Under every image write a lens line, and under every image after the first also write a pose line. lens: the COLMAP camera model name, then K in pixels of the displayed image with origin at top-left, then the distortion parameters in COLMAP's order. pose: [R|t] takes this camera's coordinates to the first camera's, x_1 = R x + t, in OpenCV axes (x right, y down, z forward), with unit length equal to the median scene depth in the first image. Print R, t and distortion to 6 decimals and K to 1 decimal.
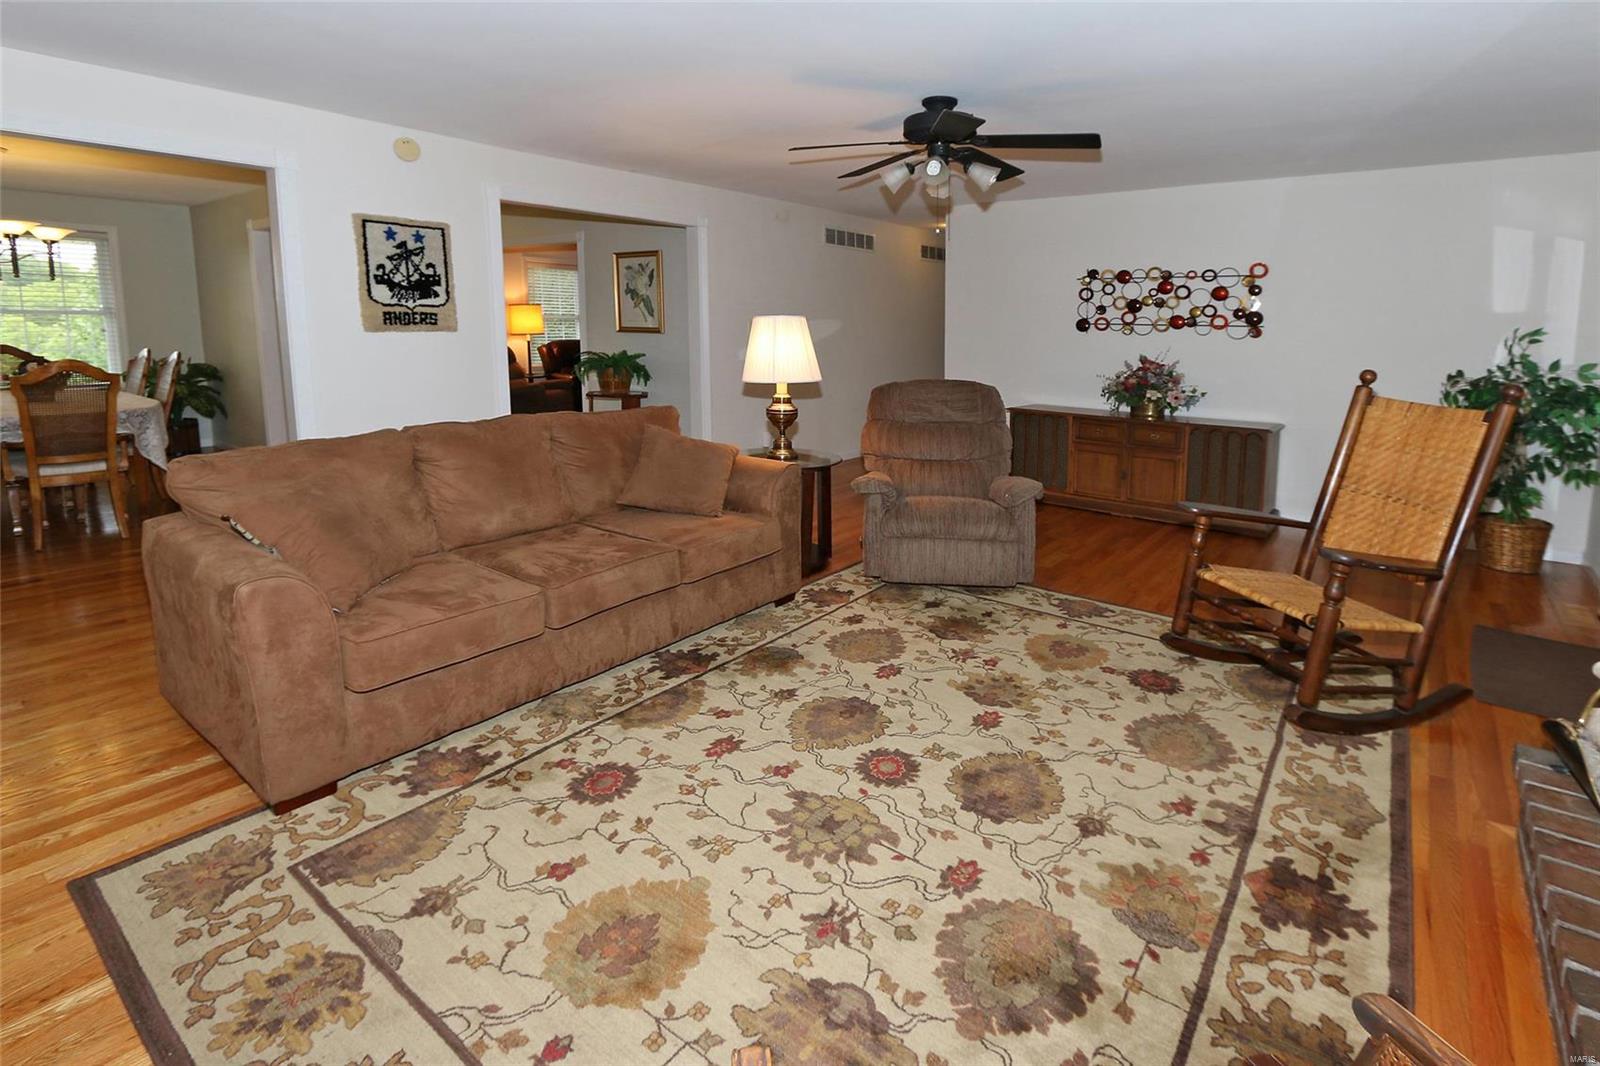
lens RADIAL K [[777.2, 0, 791.0], [0, 777.2, 453.4], [0, 0, 1]] dist [-0.016698, 0.002526]
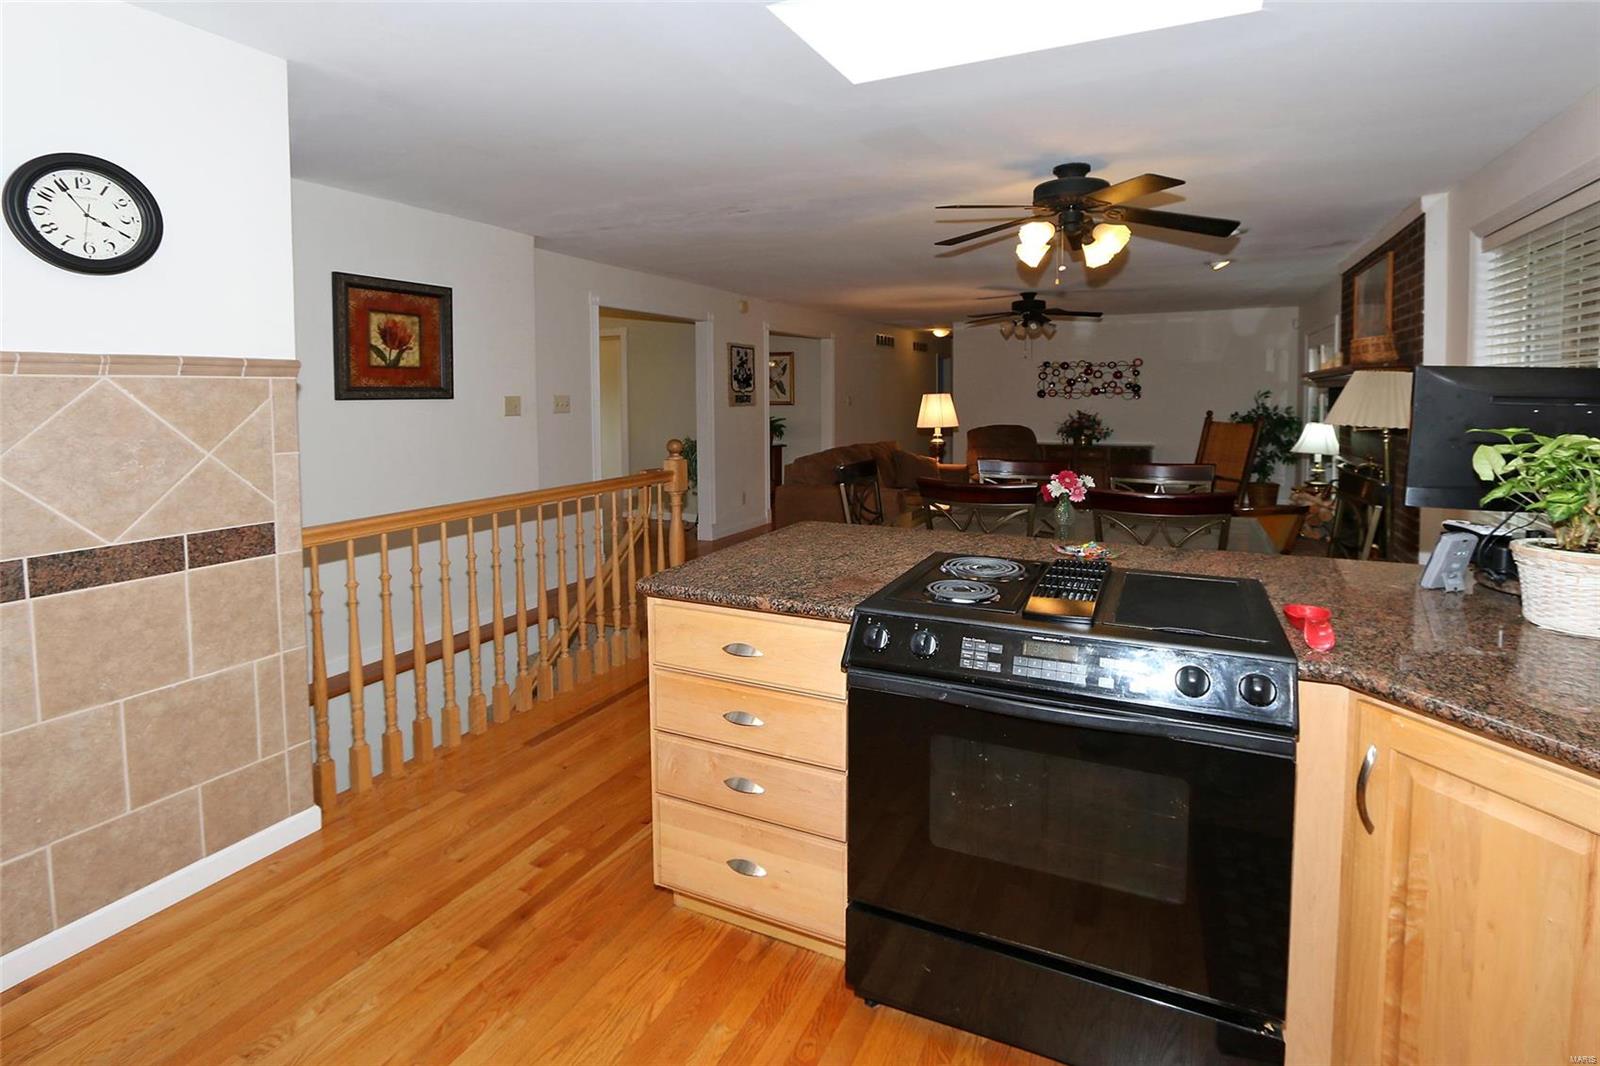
lens RADIAL K [[777.2, 0, 802.1], [0, 777.2, 520.6], [0, 0, 1]] dist [-0.016698, 0.002526]
pose [[0.973668, -0.058262, 0.220399, -0.758784], [0.059289, 0.998239, 0.001959, 0.112374], [-0.220125, 0.011160, 0.975408, -0.783516]]
